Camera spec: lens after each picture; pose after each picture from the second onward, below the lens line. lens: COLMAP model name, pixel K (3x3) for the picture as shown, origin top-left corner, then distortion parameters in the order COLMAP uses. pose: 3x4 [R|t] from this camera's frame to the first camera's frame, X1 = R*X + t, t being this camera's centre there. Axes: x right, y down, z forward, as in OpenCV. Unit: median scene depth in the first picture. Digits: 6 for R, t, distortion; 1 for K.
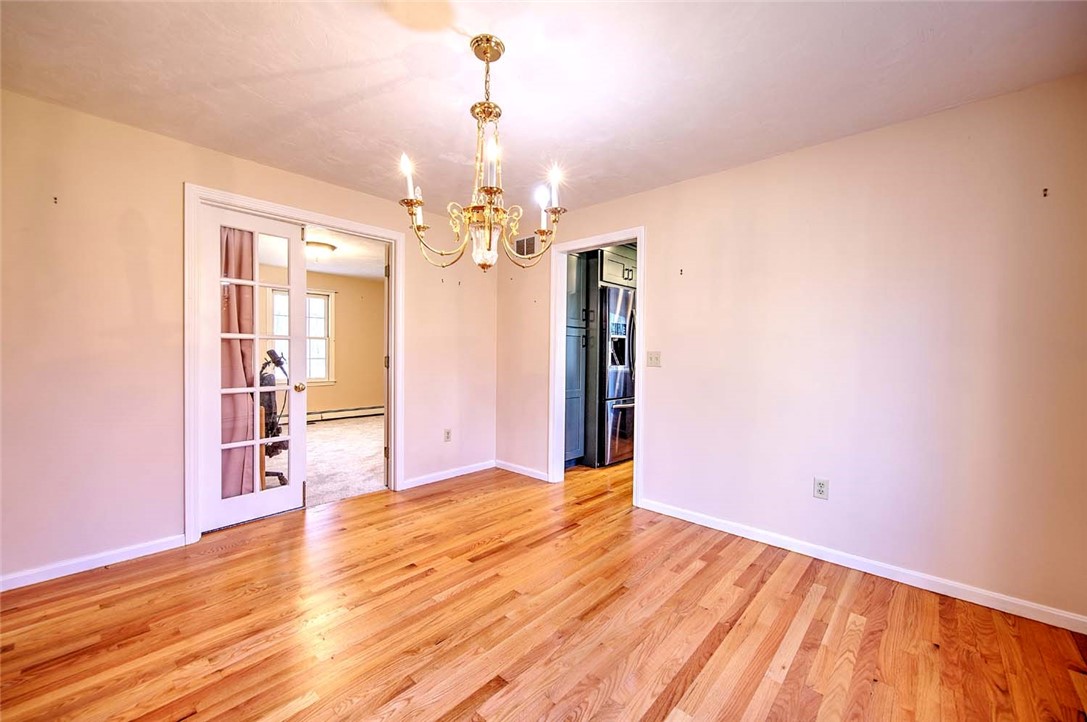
lens RADIAL K [[426.6, 0, 543.5], [0, 426.6, 361.0], [0, 0, 1]] dist [0.014699, 0.000039]
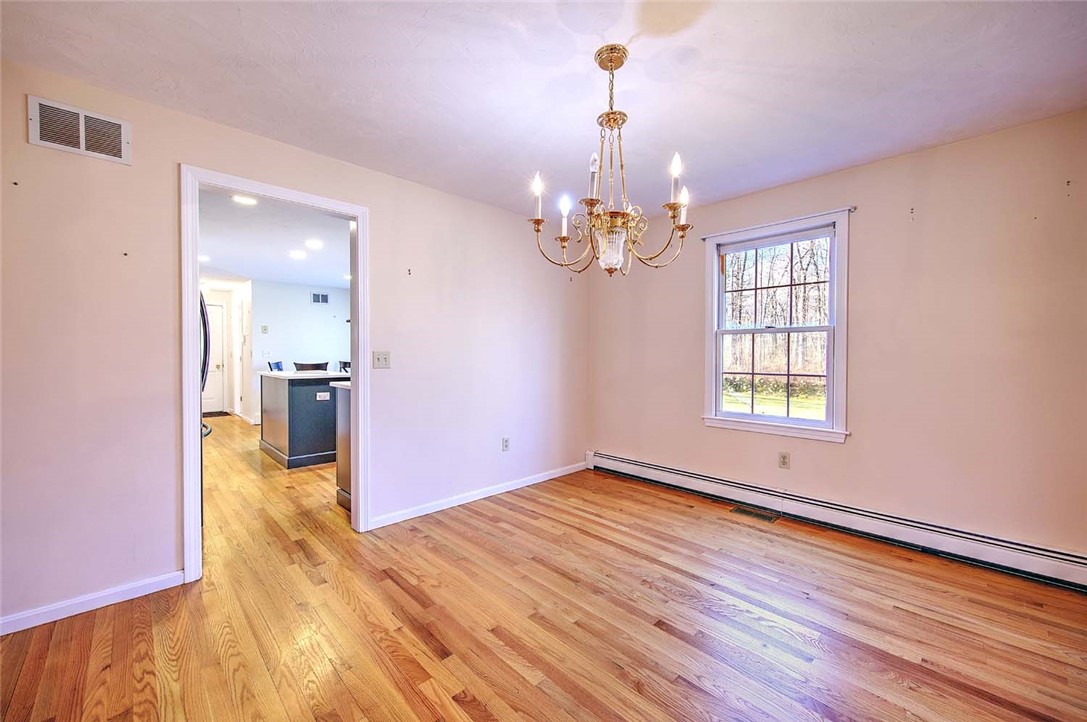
lens RADIAL K [[426.6, 0, 543.5], [0, 426.6, 361.0], [0, 0, 1]] dist [0.014699, 0.000039]
pose [[0.062971, -0.023256, 0.997744, -0.946161], [0.014227, 0.999648, 0.022402, -0.031350], [-0.997914, 0.012784, 0.063279, 0.880976]]
